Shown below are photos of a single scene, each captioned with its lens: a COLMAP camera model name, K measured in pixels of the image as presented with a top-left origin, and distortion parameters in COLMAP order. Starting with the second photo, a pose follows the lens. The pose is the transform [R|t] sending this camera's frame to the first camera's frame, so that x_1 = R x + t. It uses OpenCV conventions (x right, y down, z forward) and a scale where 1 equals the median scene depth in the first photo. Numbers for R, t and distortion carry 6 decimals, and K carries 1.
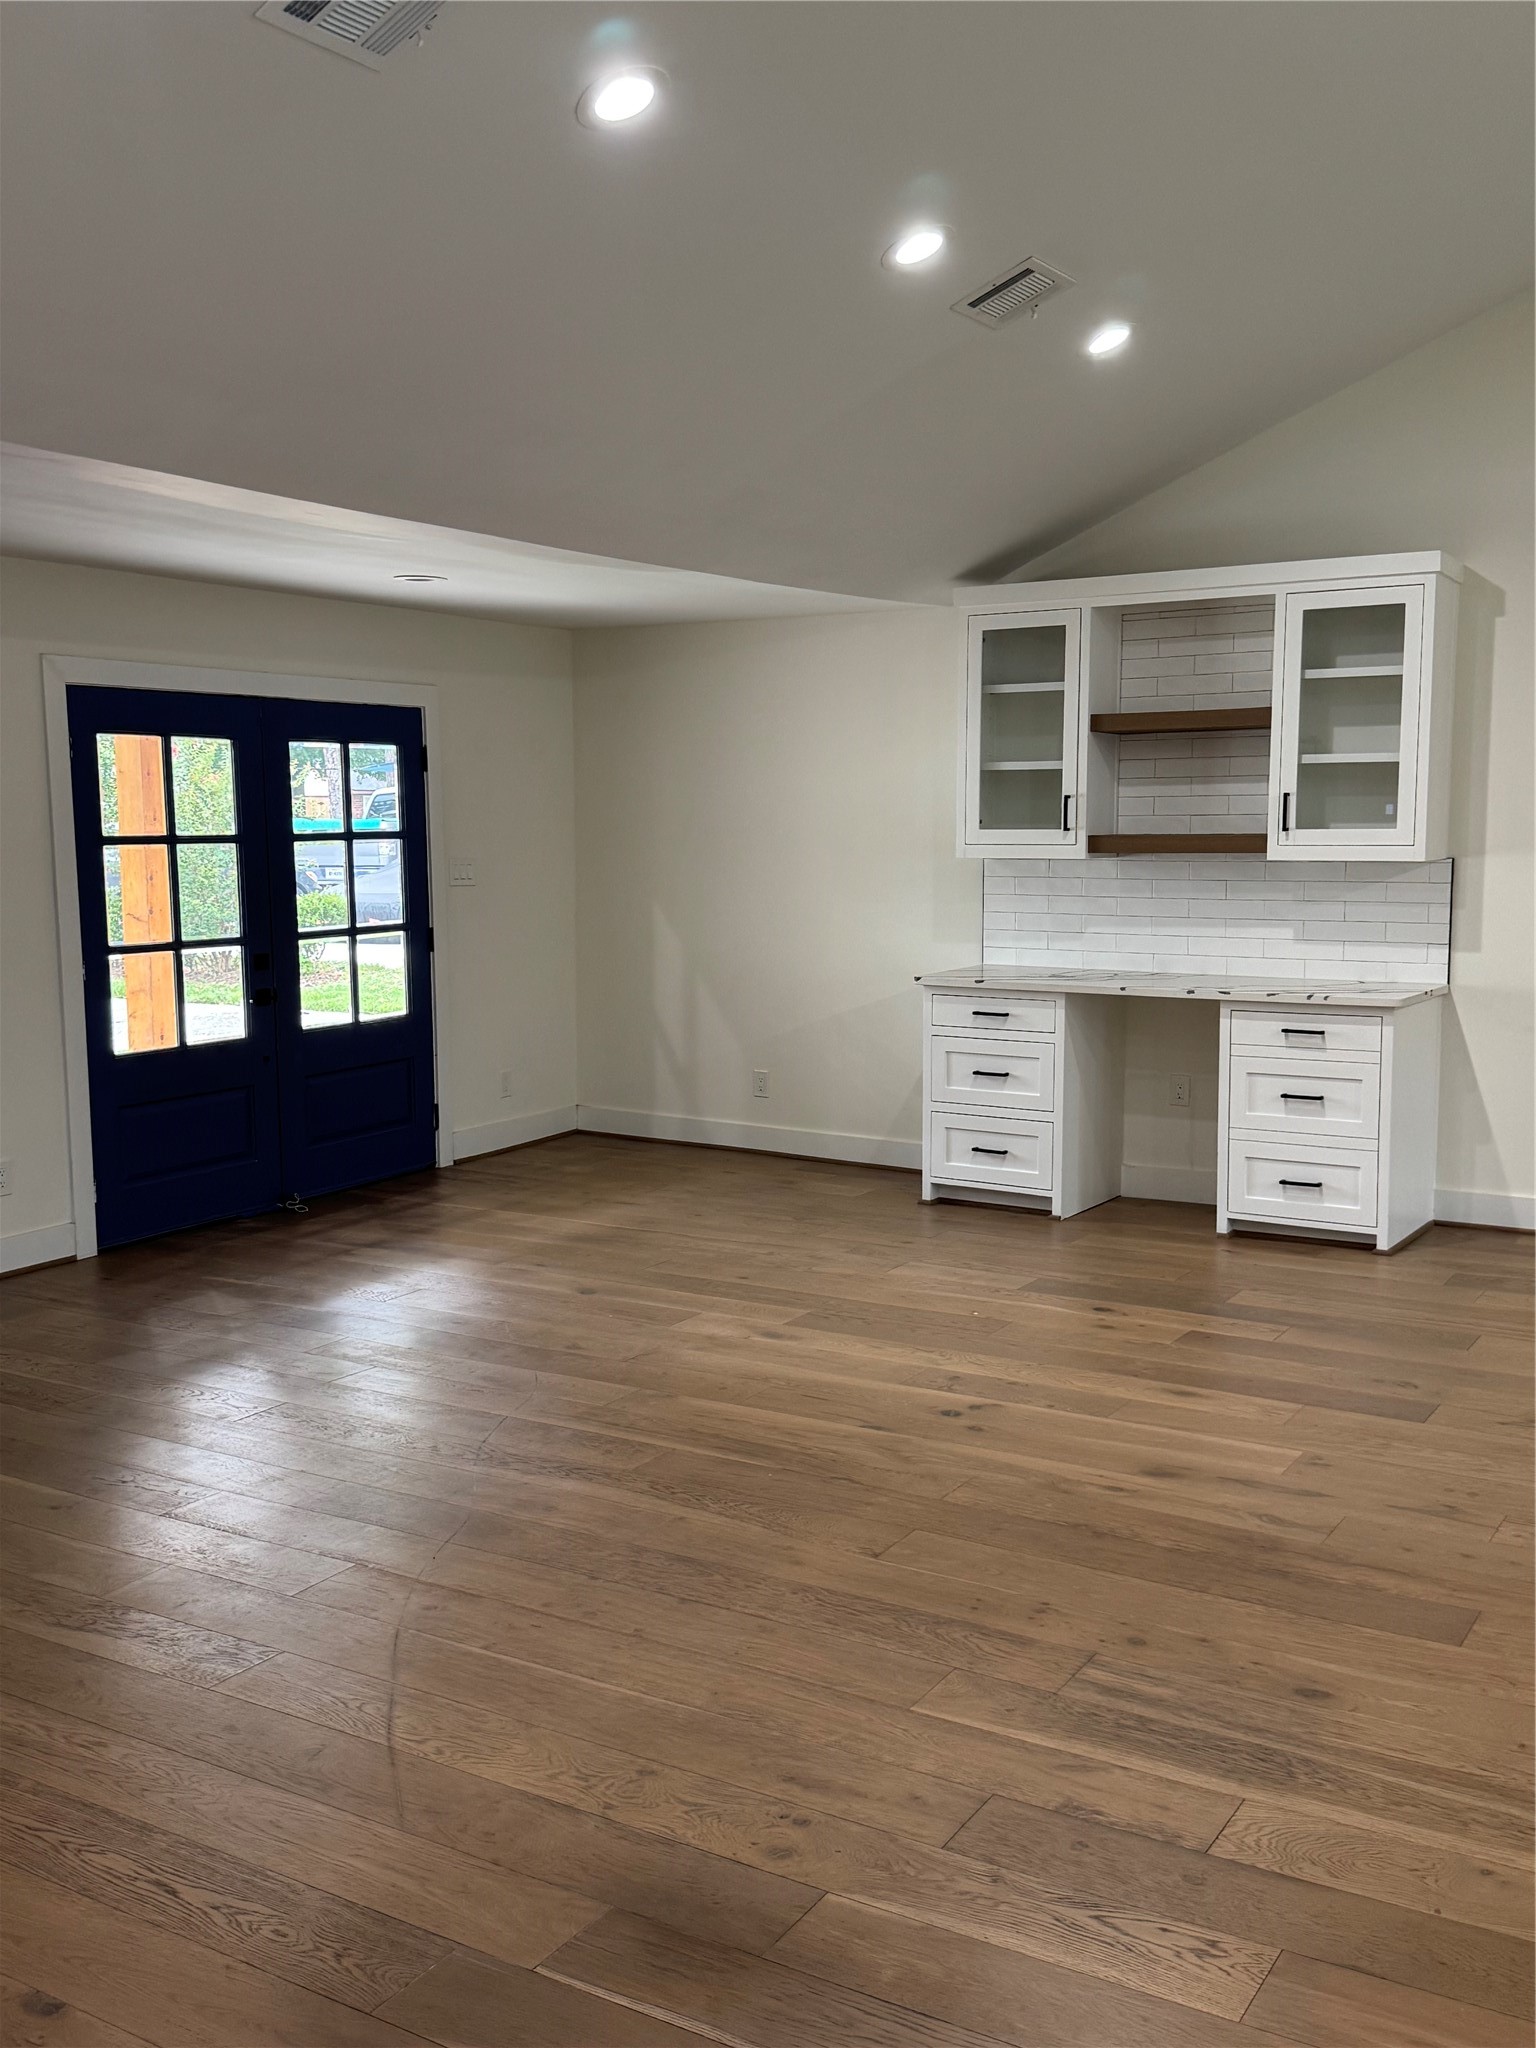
lens RADIAL K [[1938.9, 0, 768.0], [0, 1938.9, 1024.0], [0, 0, 1]] dist [0.073185, -0.006882]
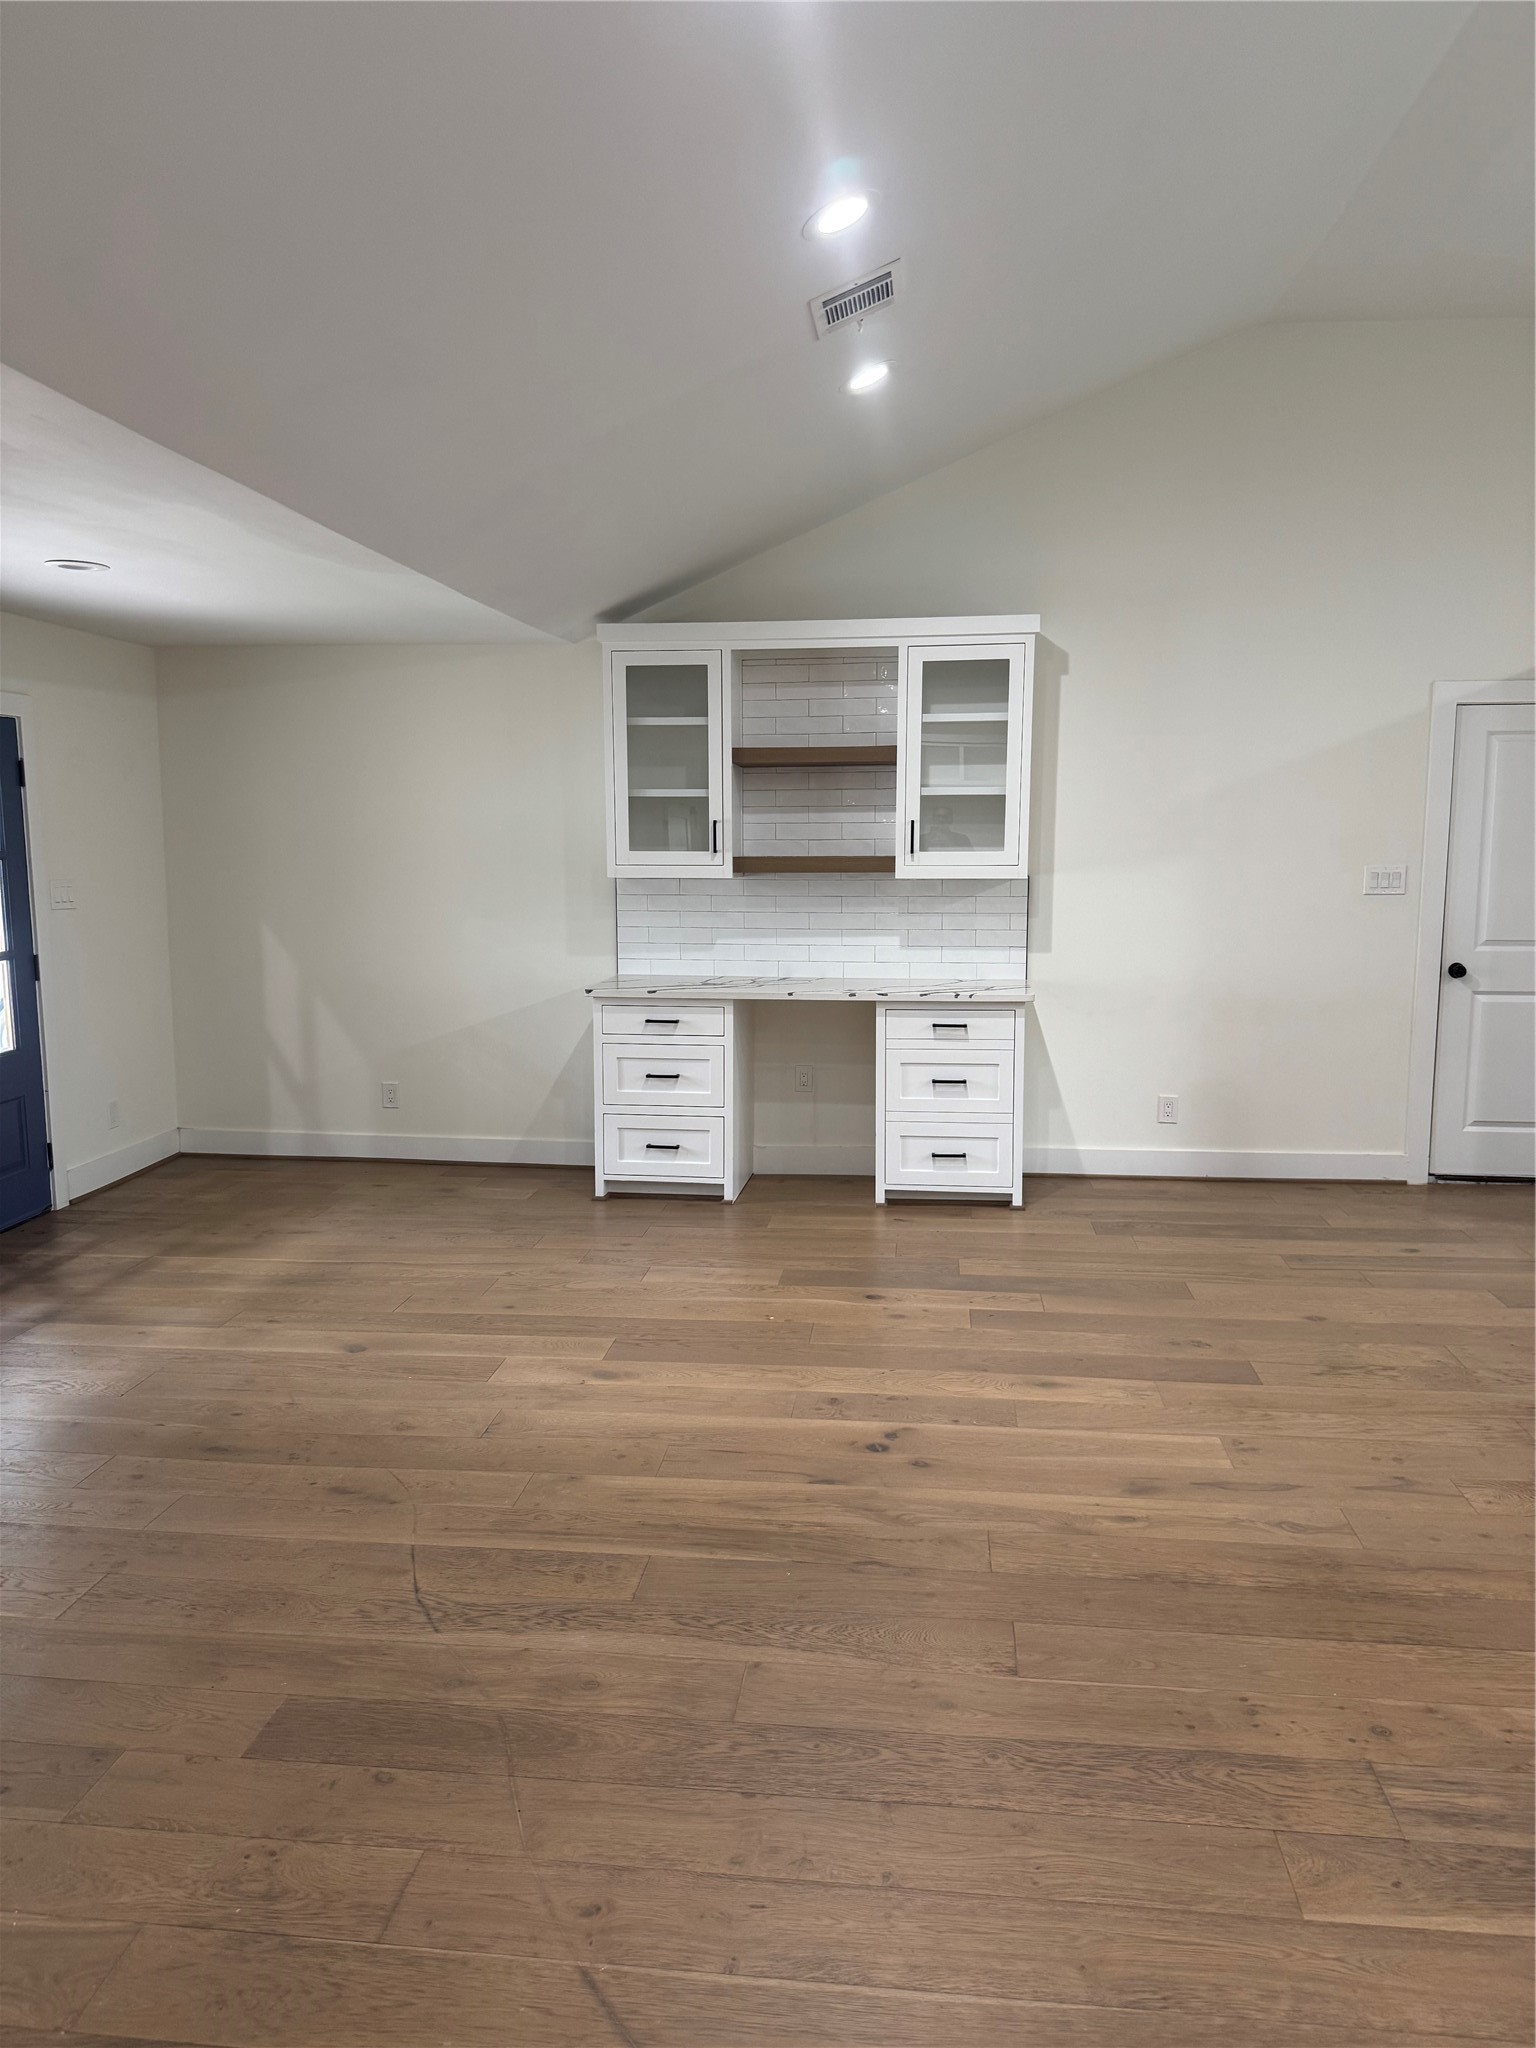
lens RADIAL K [[1418.5, 0, 768.0], [0, 1418.5, 1024.0], [0, 0, 1]] dist [0.136468, -0.273491]
pose [[0.905012, -0.050778, 0.422344, -0.177631], [0.043482, 0.998692, 0.026897, -0.023935], [-0.423157, -0.005978, 0.906037, 0.268855]]
